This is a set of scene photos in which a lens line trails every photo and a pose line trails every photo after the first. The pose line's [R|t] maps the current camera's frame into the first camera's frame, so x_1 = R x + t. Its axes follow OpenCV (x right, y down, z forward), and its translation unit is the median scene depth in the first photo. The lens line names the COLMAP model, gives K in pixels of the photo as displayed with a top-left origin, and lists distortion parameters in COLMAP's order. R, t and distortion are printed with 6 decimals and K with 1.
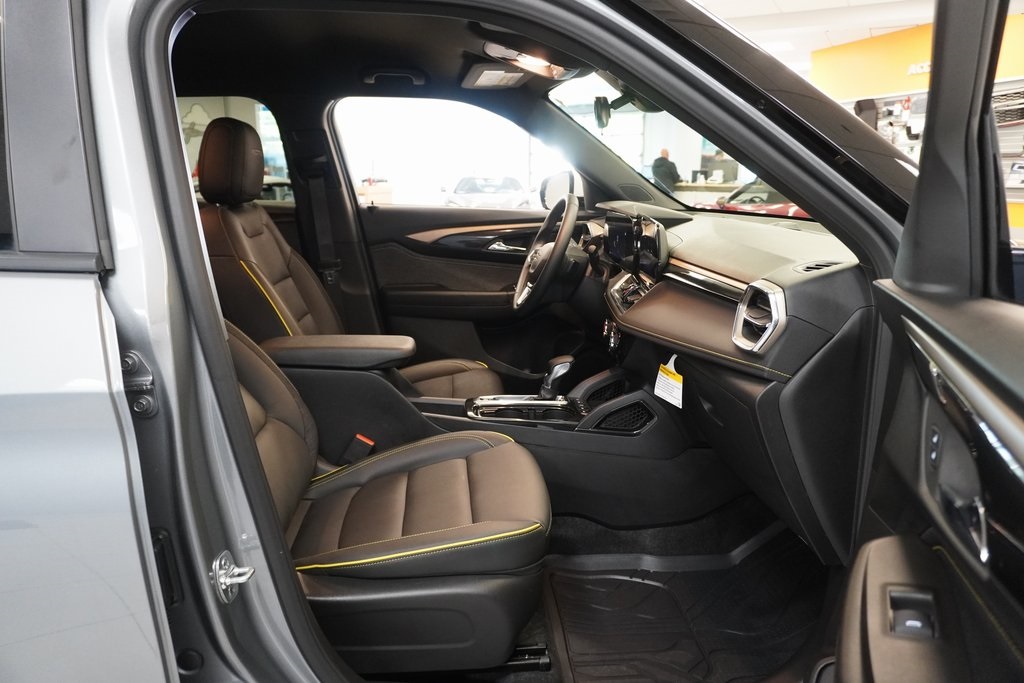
lens RADIAL K [[687.1, 0, 514.7], [0, 687.1, 340.6], [0, 0, 1]] dist [-0.047184, 0.035253]
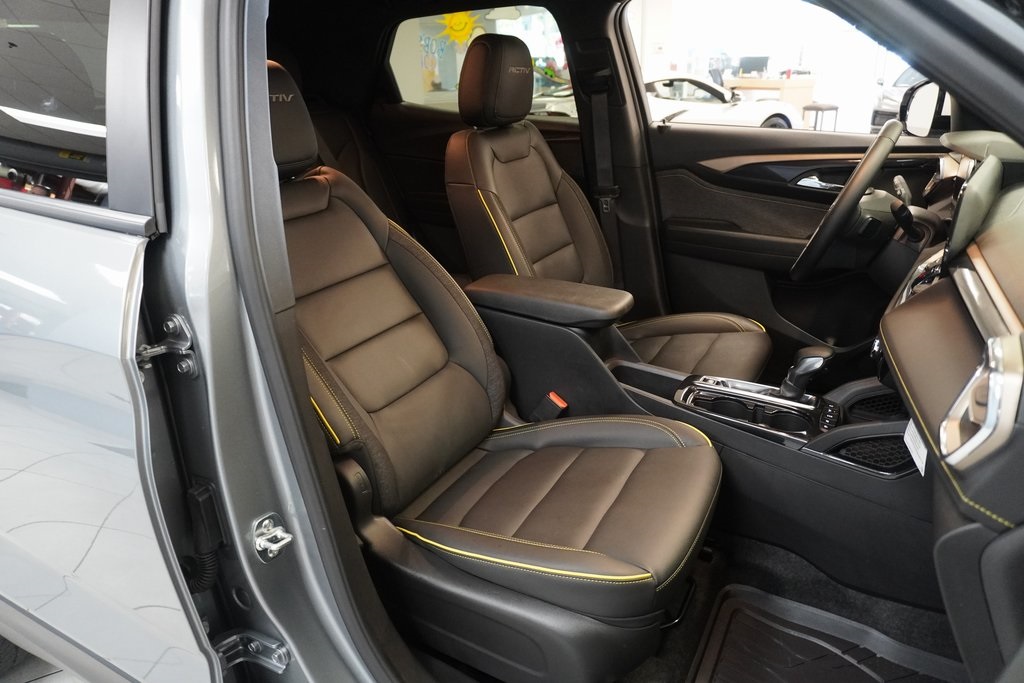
lens RADIAL K [[687.1, 0, 514.7], [0, 687.1, 340.6], [0, 0, 1]] dist [-0.047184, 0.035253]
pose [[0.830108, 0.184879, -0.526061, 0.178574], [-0.104644, 0.978323, 0.178698, -0.080264], [0.547695, -0.093289, 0.831461, 0.184868]]
